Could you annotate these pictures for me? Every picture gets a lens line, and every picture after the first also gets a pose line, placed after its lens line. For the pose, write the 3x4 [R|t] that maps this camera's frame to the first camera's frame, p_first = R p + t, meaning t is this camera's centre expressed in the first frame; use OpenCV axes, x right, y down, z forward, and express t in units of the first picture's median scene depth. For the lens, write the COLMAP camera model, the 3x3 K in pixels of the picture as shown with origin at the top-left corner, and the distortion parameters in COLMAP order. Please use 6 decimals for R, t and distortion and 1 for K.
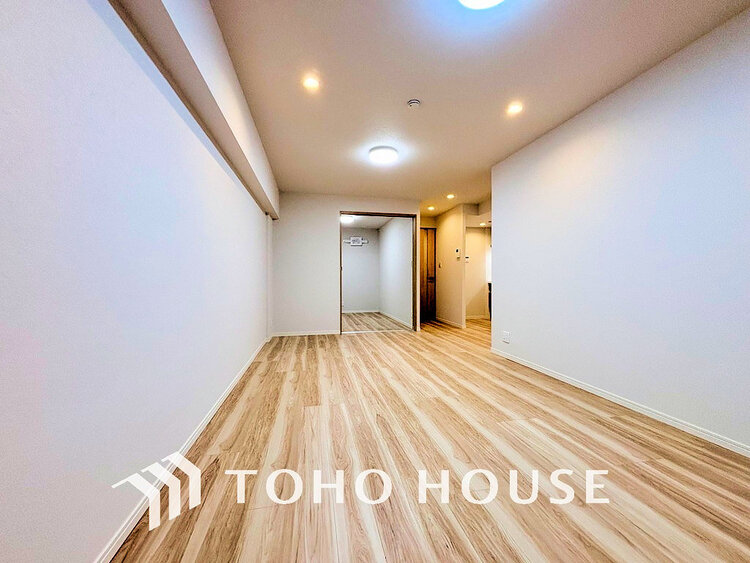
lens RADIAL K [[300.5, 0, 371.3], [0, 300.5, 281.0], [0, 0, 1]] dist [0.004460, 0.000117]
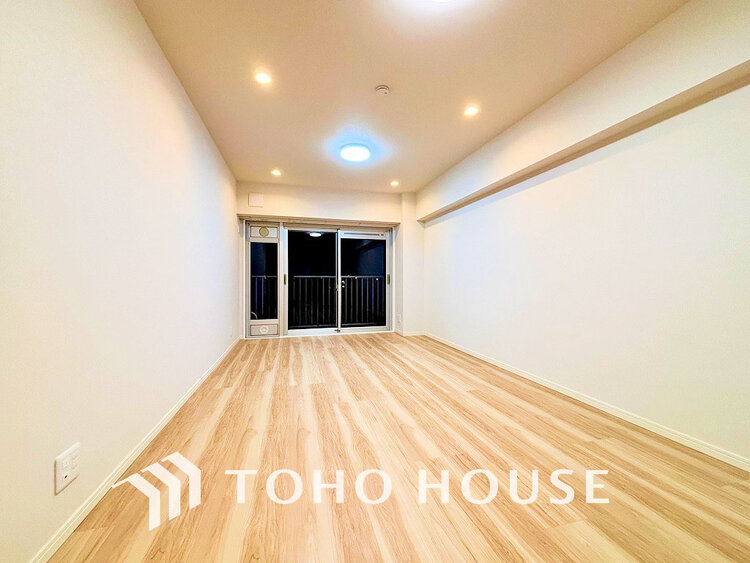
lens RADIAL K [[300.5, 0, 374.7], [0, 300.5, 279.8], [0, 0, 1]] dist [0.004460, 0.000117]
pose [[-0.997268, -0.000627, -0.073867, 0.211122], [-0.001108, 0.999978, 0.006466, -0.007828], [0.073861, 0.006530, -0.997247, 1.742203]]
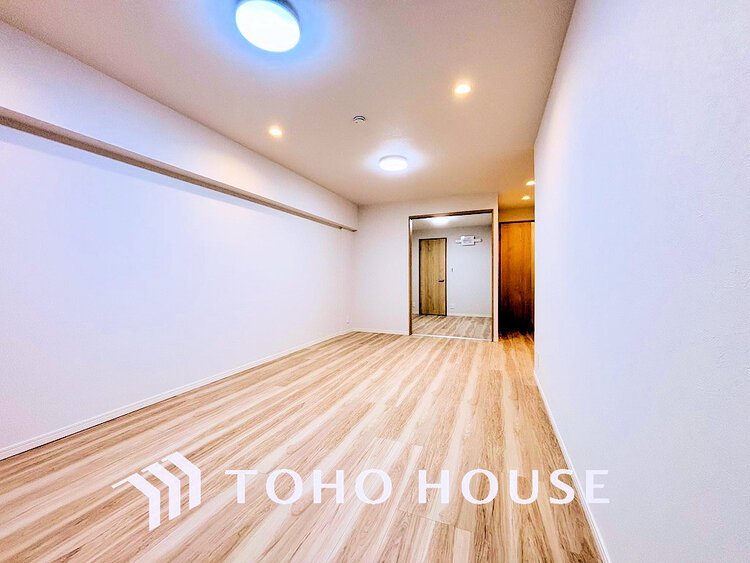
lens RADIAL K [[300.5, 0, 371.0], [0, 300.5, 278.7], [0, 0, 1]] dist [0.004460, 0.000117]
pose [[0.830525, -0.001797, -0.556978, 0.688989], [0.000163, 0.999996, -0.002983, -0.027401], [0.556981, 0.002386, 0.830522, 0.133049]]
